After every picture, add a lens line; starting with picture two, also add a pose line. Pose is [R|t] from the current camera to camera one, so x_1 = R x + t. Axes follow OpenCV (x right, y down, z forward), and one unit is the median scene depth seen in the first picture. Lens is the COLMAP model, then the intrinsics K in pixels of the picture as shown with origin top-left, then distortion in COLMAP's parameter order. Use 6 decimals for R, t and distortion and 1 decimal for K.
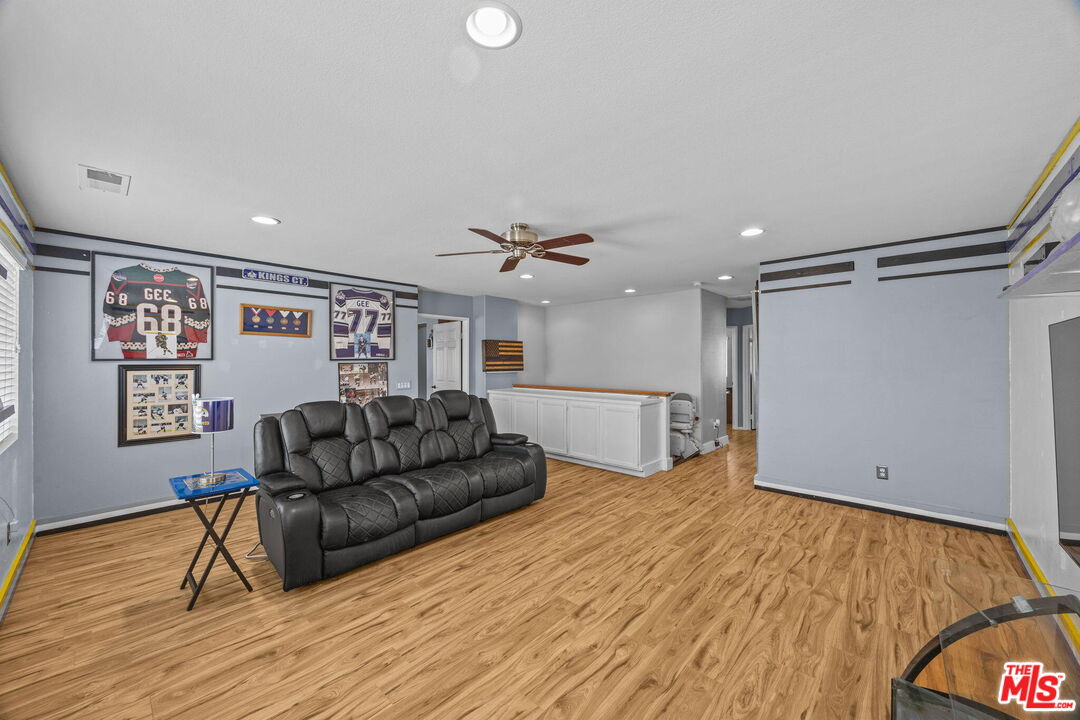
lens RADIAL K [[402.2, 0, 539.4], [0, 402.2, 359.7], [0, 0, 1]] dist [-0.005927, -0.000010]
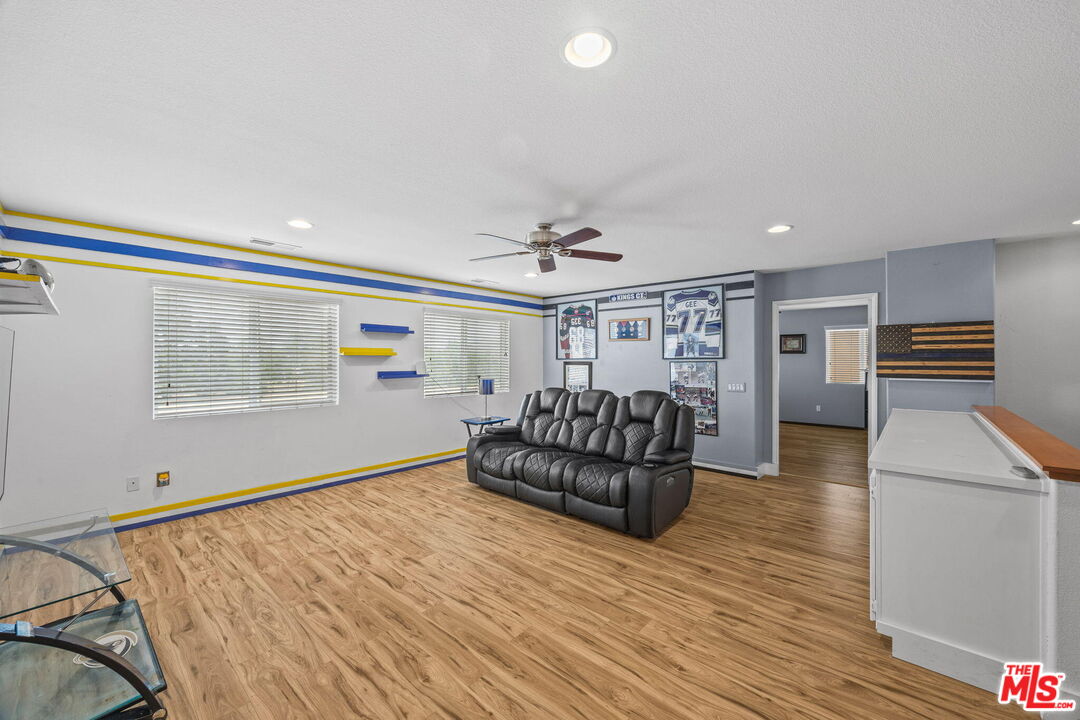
lens RADIAL K [[402.2, 0, 539.7], [0, 402.2, 358.8], [0, 0, 1]] dist [-0.005927, -0.000010]
pose [[0.034393, -0.000317, -0.999408, 0.815685], [0.002149, 0.999998, -0.000244, 0.000193], [0.999406, -0.002139, 0.034394, 0.811462]]
